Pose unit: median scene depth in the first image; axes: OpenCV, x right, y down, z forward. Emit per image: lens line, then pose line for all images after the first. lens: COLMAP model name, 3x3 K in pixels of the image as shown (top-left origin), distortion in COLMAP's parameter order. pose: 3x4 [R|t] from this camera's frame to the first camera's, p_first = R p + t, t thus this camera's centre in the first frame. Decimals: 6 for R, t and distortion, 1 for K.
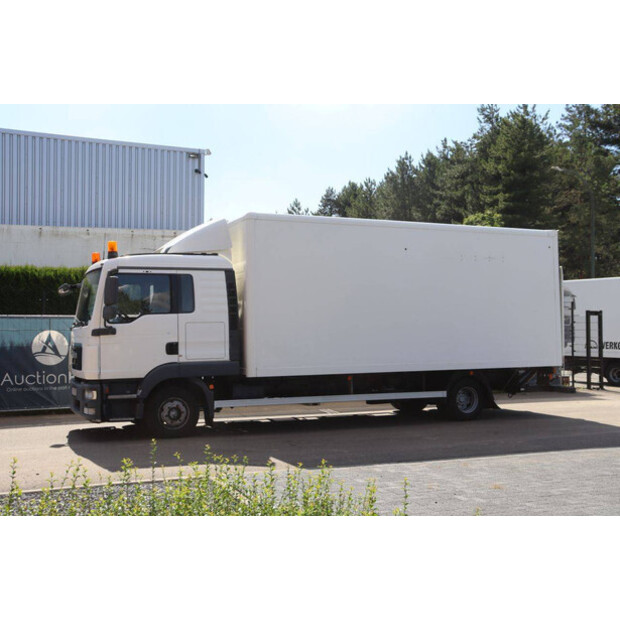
lens RADIAL K [[722.4, 0, 310.0], [0, 722.4, 310.0], [0, 0, 1]] dist [-0.000718, 0.002777]
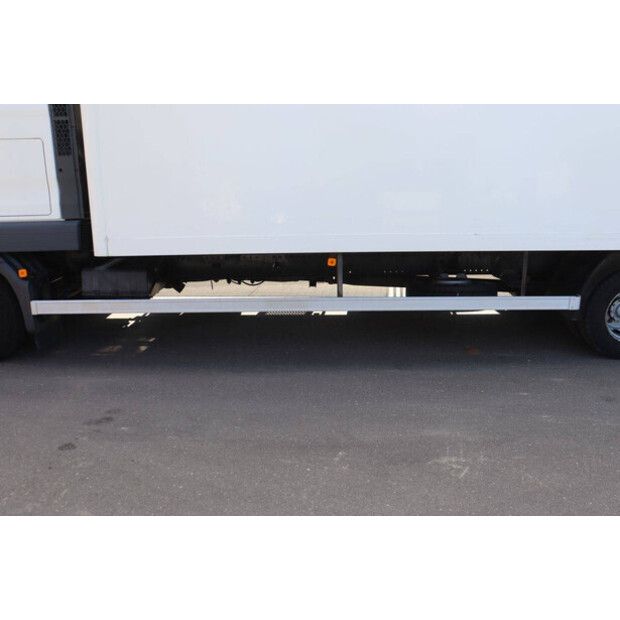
lens RADIAL K [[722.4, 0, 310.0], [0, 722.4, 310.0], [0, 0, 1]] dist [-0.000718, 0.002777]
pose [[0.919048, 0.055011, -0.390288, 0.240001], [0.014806, 0.984695, 0.173657, 0.047160], [0.393868, -0.165378, 0.904167, 0.611711]]
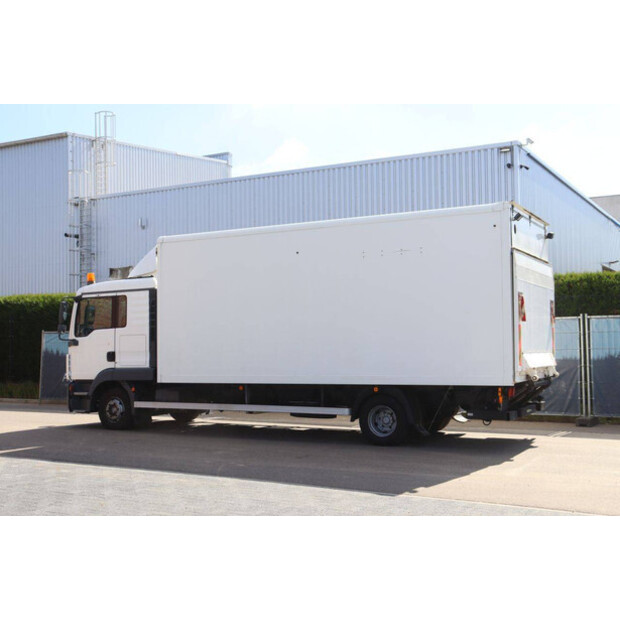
lens RADIAL K [[751.8, 0, 319.7], [0, 751.8, 309.7], [0, 0, 1]] dist [0.017097, 0.023675]
pose [[0.635765, -0.036324, -0.771027, 0.995666], [0.032903, 0.999260, -0.019946, 0.010421], [0.771181, -0.012688, 0.636490, 0.445298]]
